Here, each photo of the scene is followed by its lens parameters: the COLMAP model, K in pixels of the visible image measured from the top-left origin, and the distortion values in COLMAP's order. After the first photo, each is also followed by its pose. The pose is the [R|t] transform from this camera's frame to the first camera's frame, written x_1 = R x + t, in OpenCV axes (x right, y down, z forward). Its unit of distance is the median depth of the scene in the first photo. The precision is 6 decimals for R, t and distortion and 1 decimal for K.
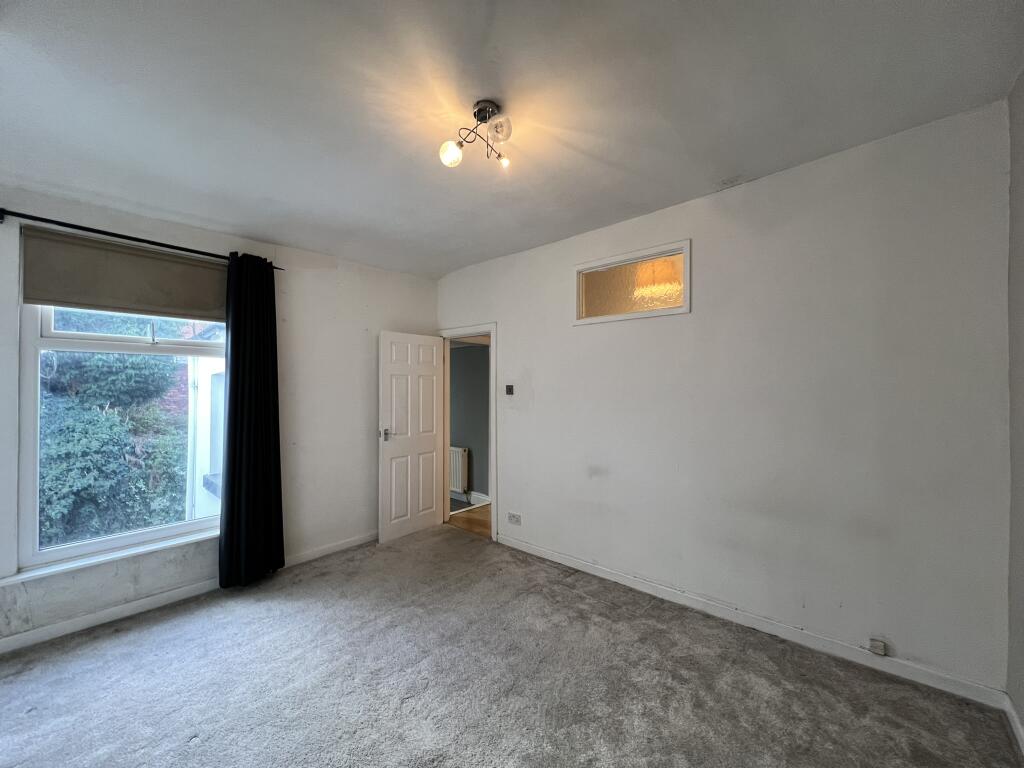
lens RADIAL K [[407.8, 0, 510.7], [0, 407.8, 383.8], [0, 0, 1]] dist [-0.002096, -0.000326]
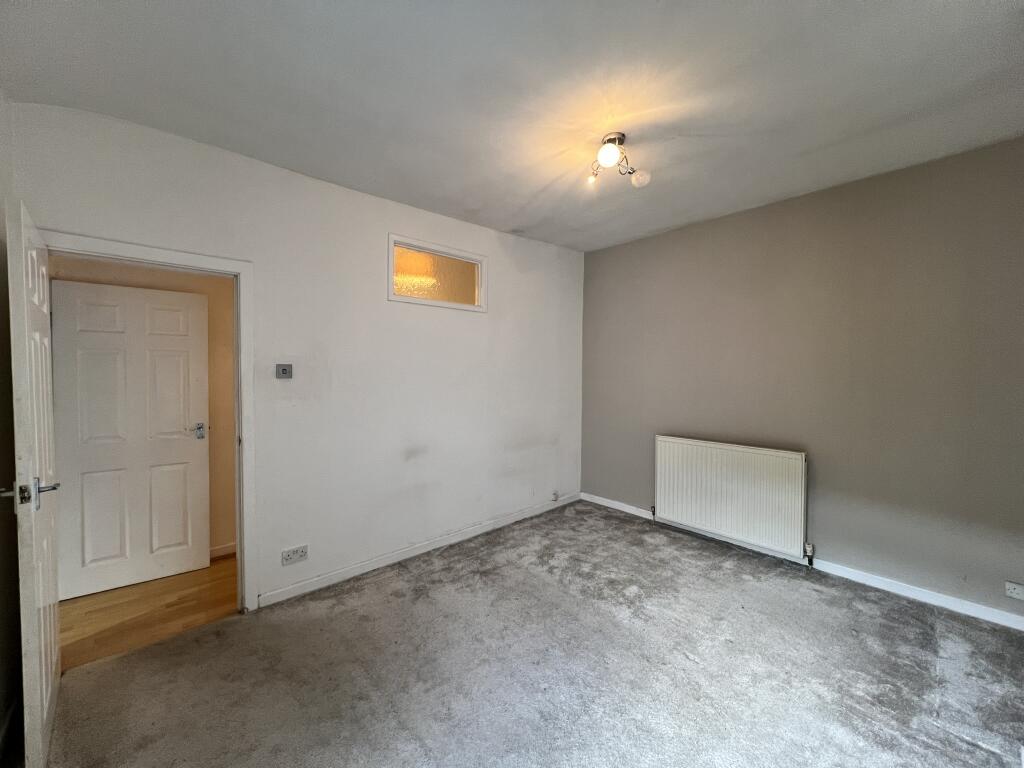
lens RADIAL K [[407.8, 0, 510.7], [0, 407.8, 383.8], [0, 0, 1]] dist [-0.002096, -0.000326]
pose [[0.105288, -0.024874, 0.994131, -0.740533], [-0.014372, 0.999545, 0.026532, 0.014268], [-0.994338, -0.017082, 0.104882, 0.650271]]
